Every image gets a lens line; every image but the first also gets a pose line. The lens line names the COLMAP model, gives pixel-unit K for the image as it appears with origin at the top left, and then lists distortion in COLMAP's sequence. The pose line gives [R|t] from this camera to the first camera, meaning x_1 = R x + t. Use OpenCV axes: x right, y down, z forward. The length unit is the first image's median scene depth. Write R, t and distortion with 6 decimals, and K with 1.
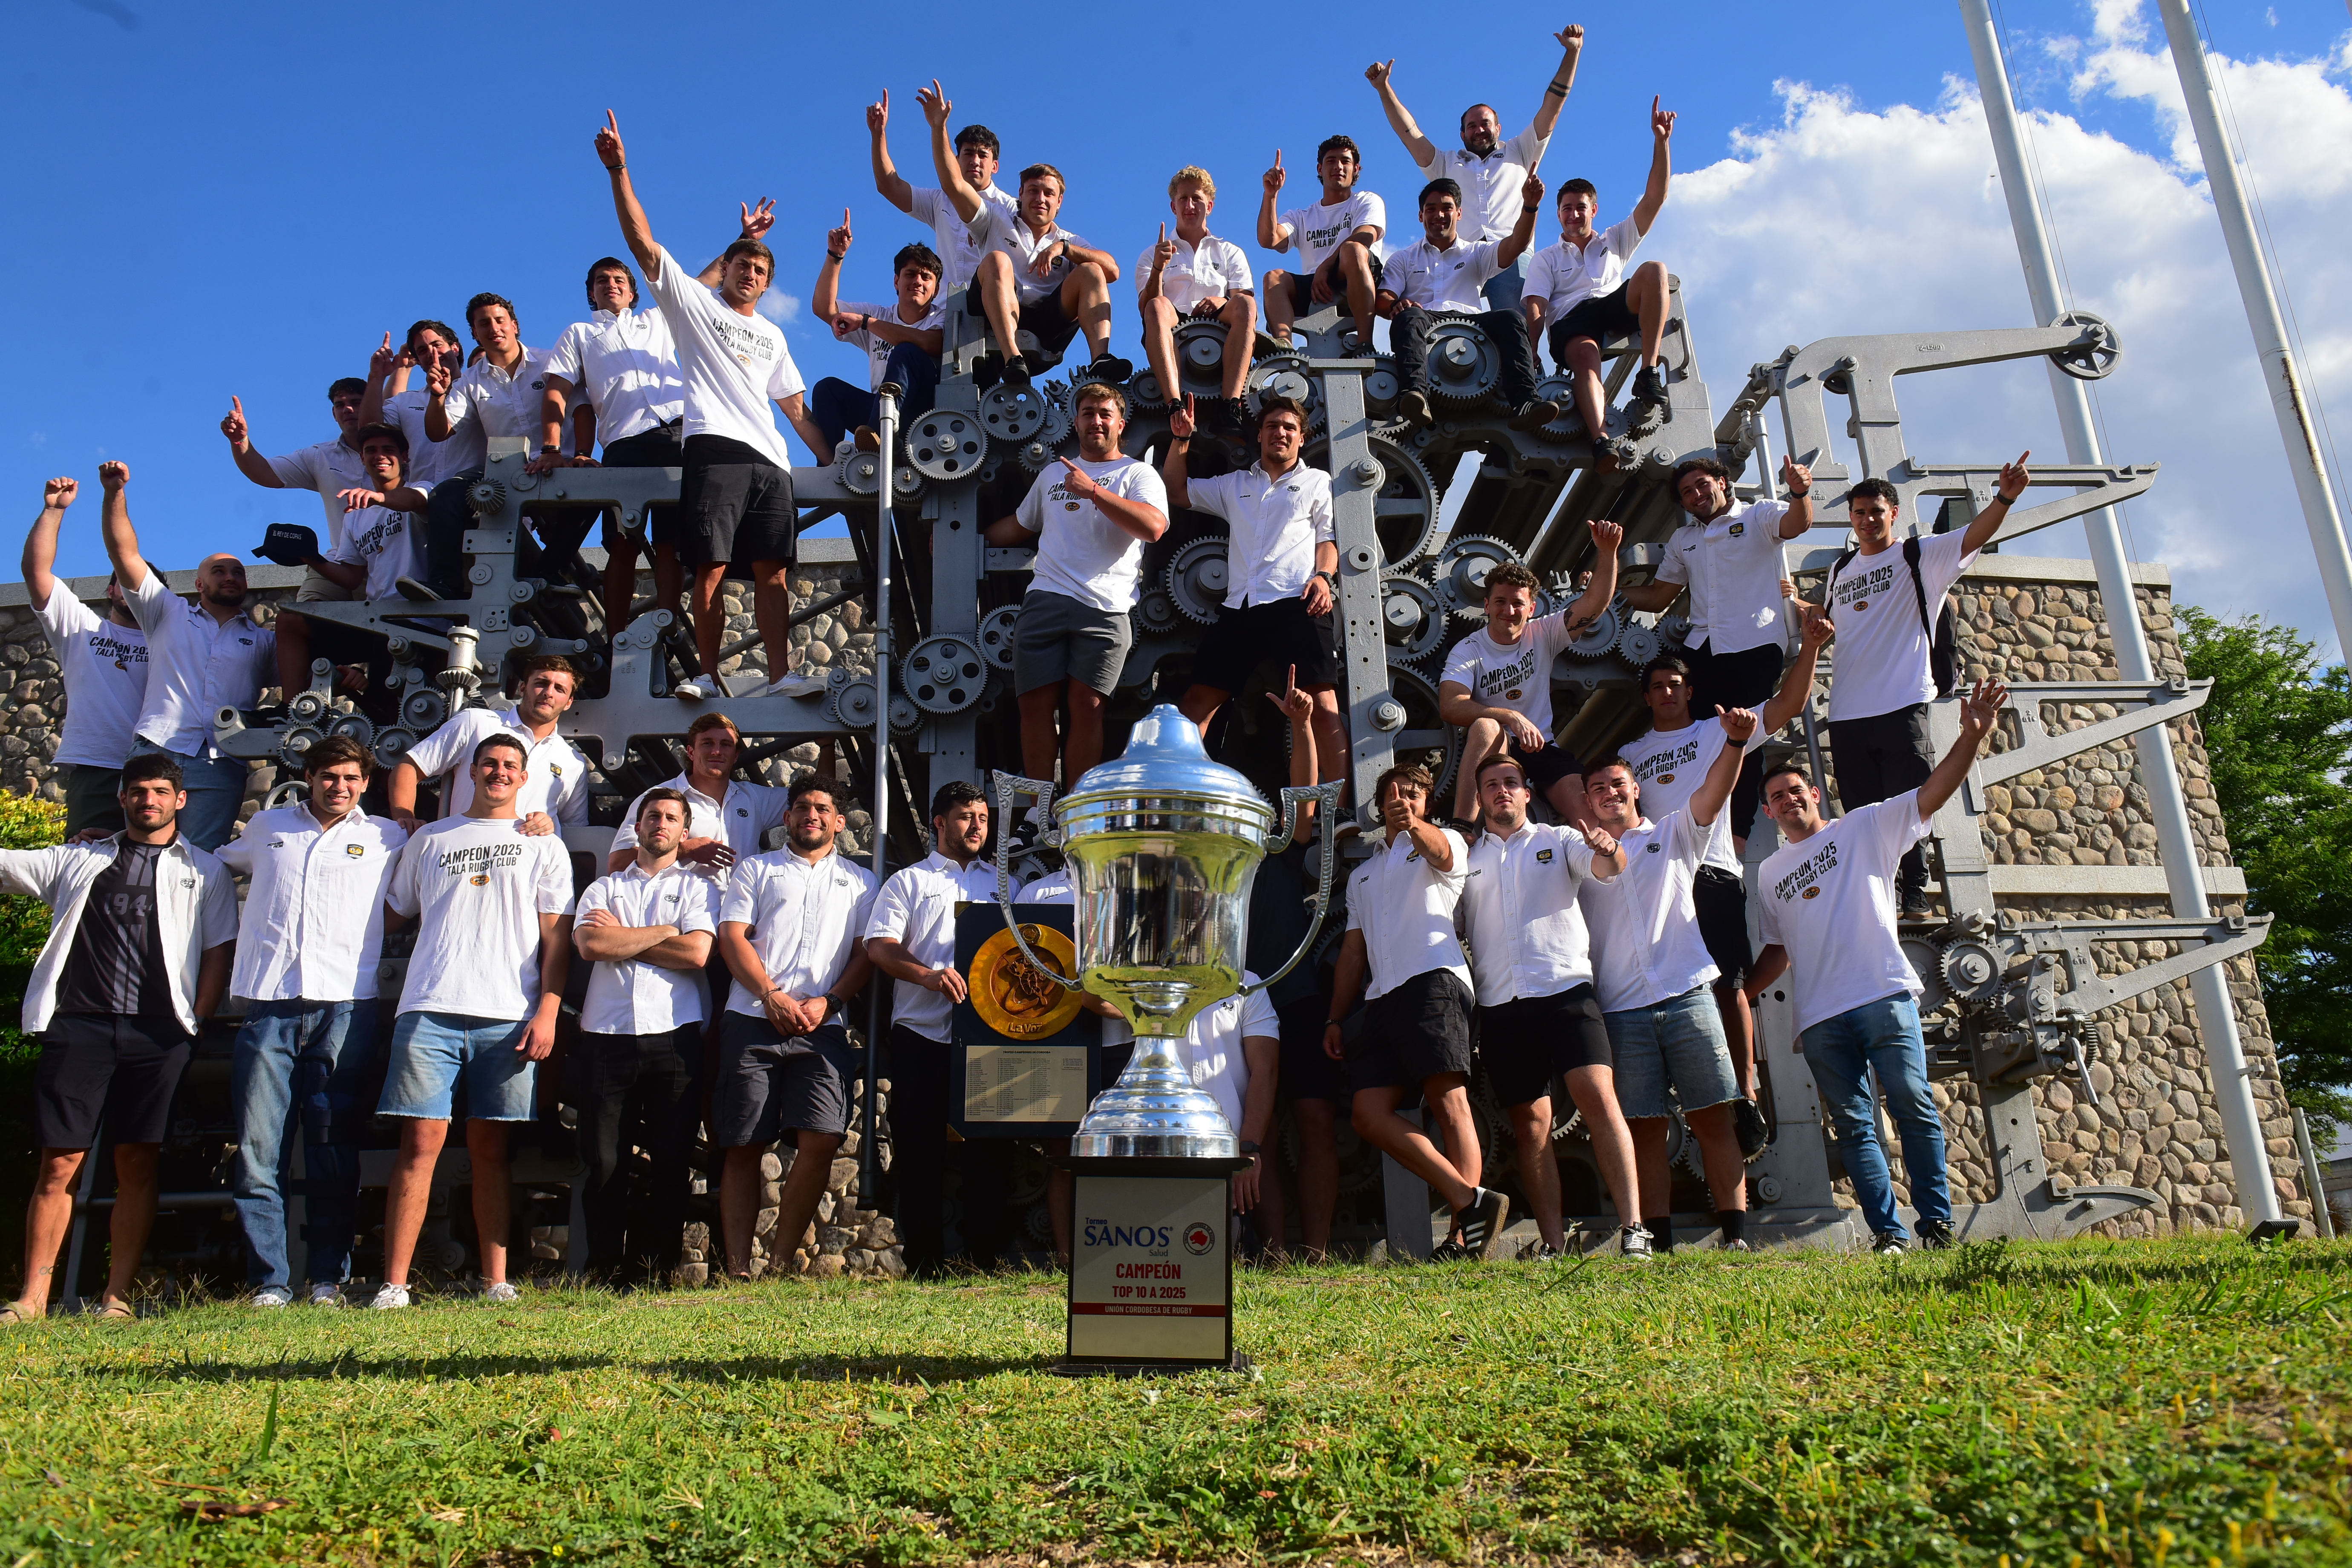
lens RADIAL K [[1594.6, 0, 1195.2], [0, 1594.6, 780.9], [0, 0, 1]] dist [-0.023551, 0.001091]
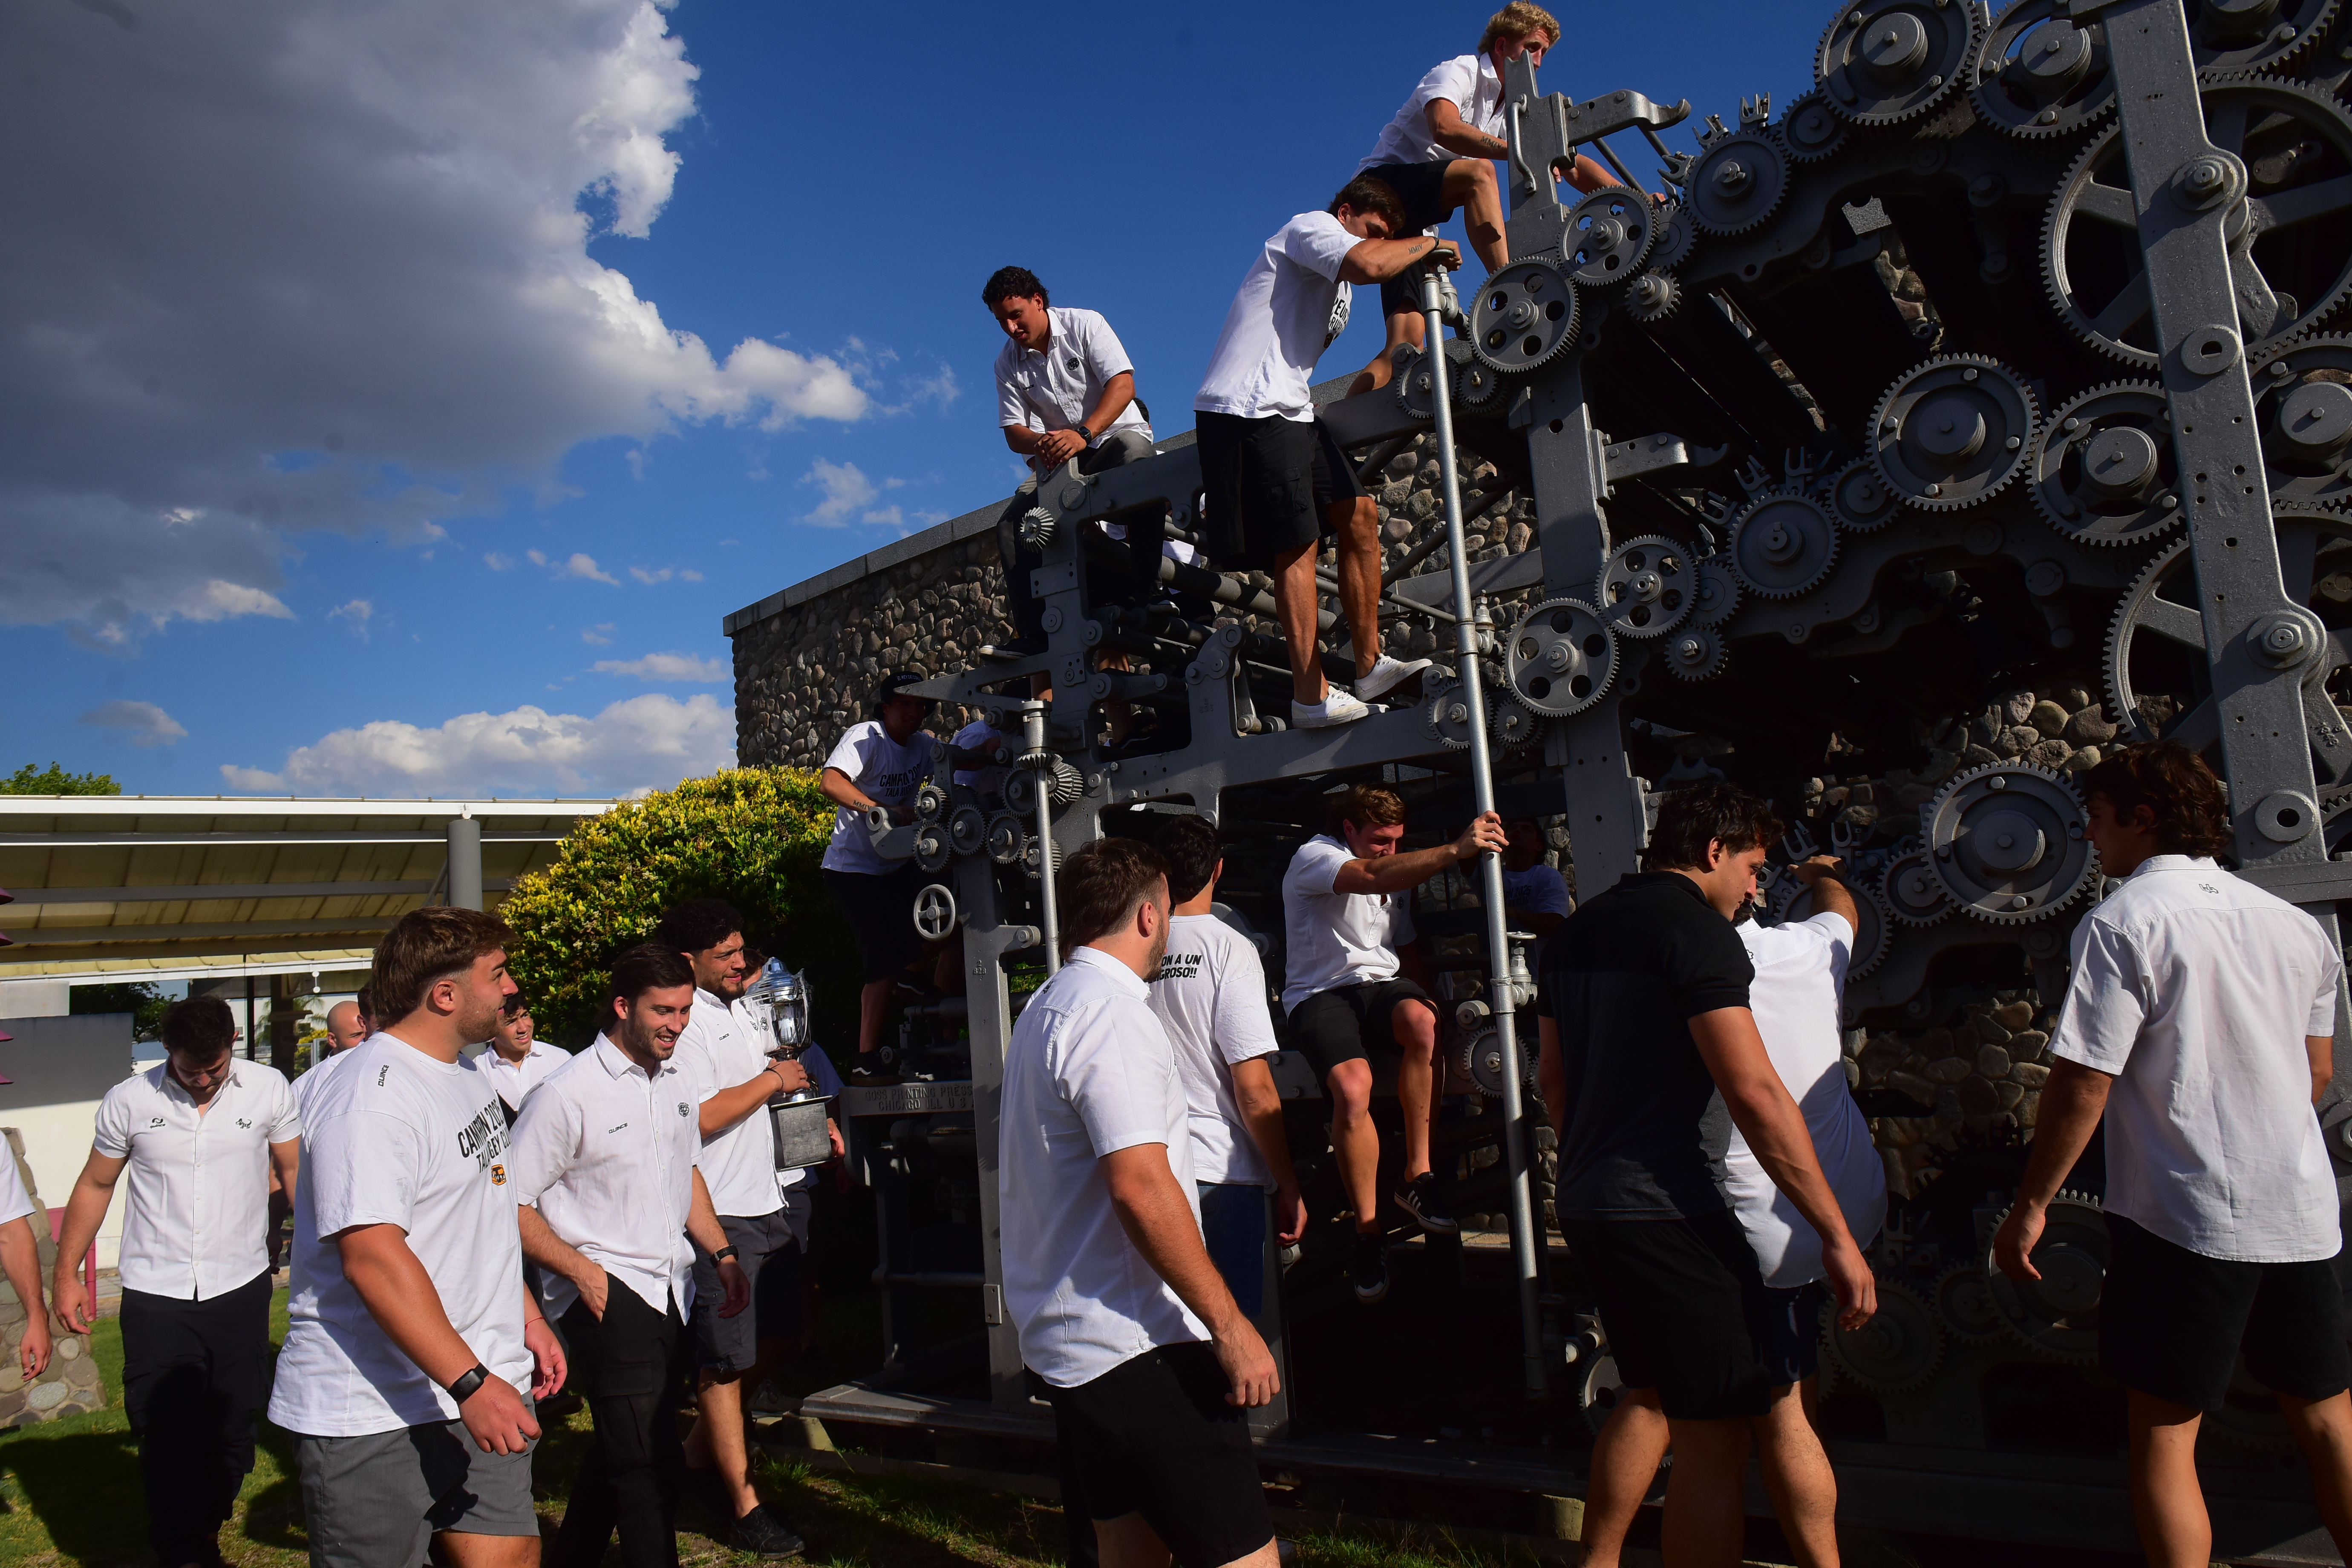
lens RADIAL K [[1594.6, 0, 1180.0], [0, 1594.6, 766.8], [0, 0, 1]] dist [-0.023551, 0.001091]
pose [[0.796373, -0.107415, -0.595190, 0.119431], [0.233717, 0.962311, 0.139047, -0.150274], [0.557822, -0.249840, 0.791463, 0.299837]]
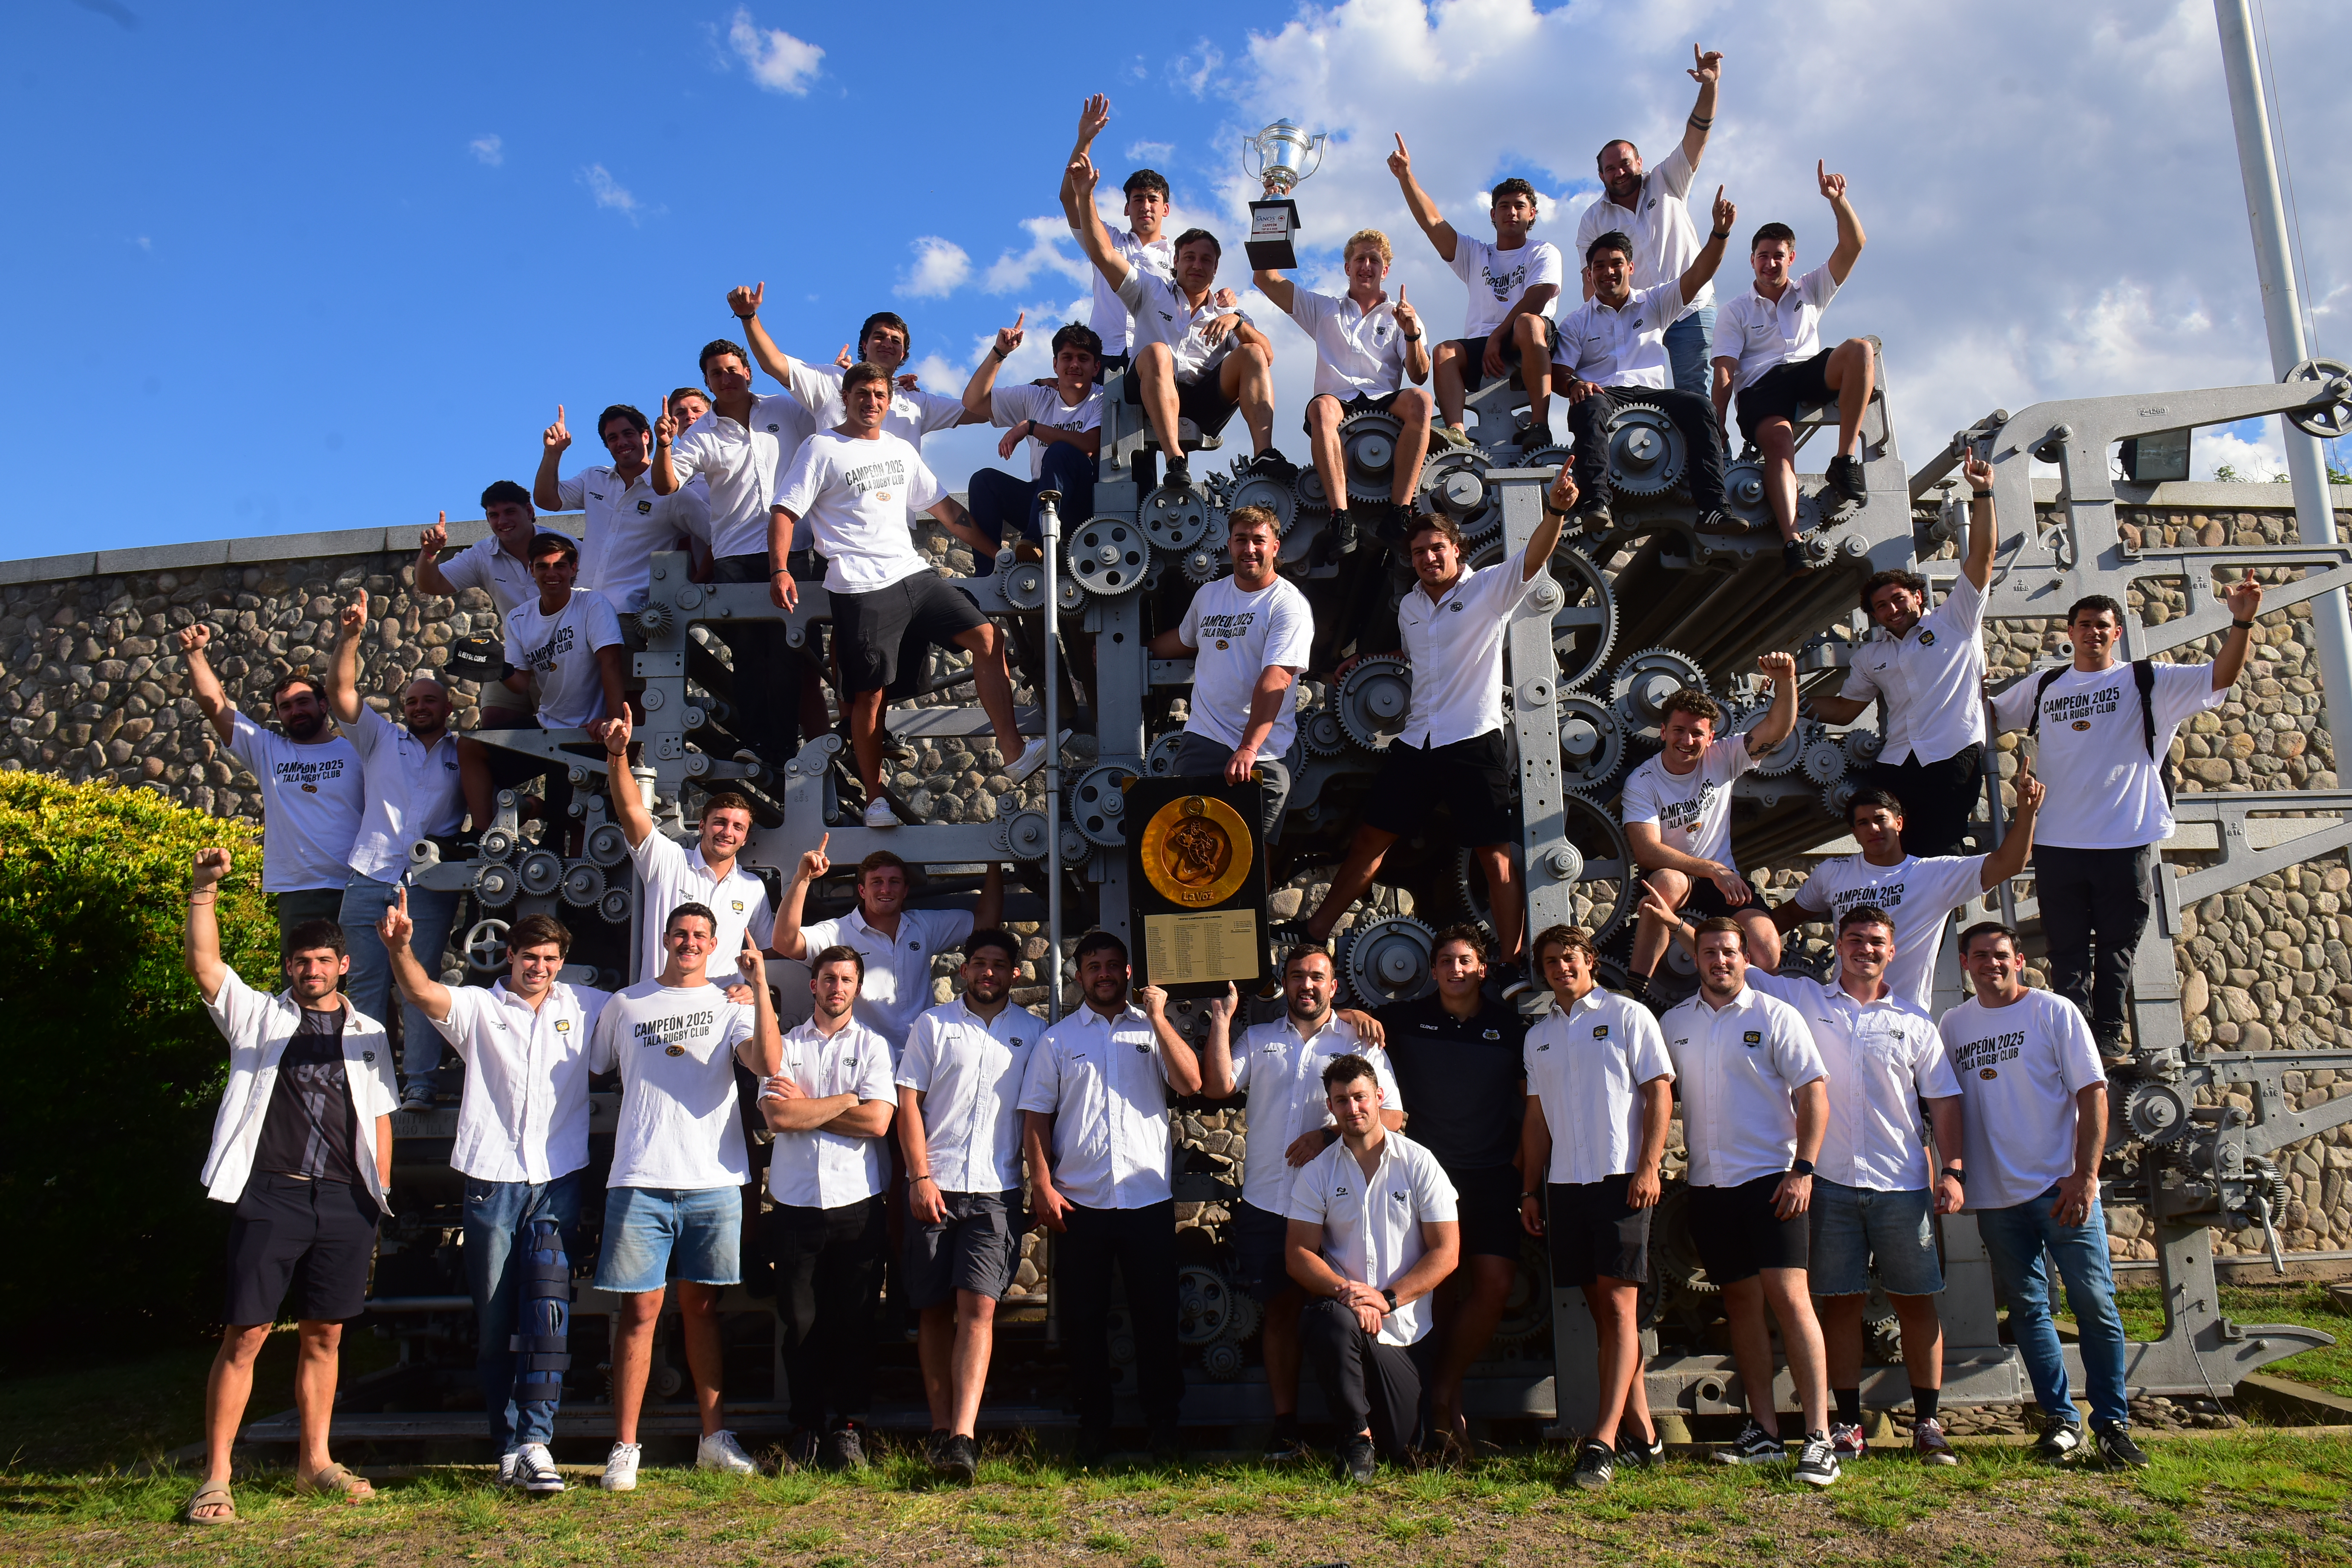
lens RADIAL K [[1594.6, 0, 1189.3], [0, 1594.6, 778.6], [0, 0, 1]] dist [-0.023551, 0.001091]
pose [[0.997410, 0.005176, -0.071740, -0.035356], [0.004284, 0.991363, 0.131077, -0.200666], [0.071799, -0.131044, 0.988773, 0.017332]]
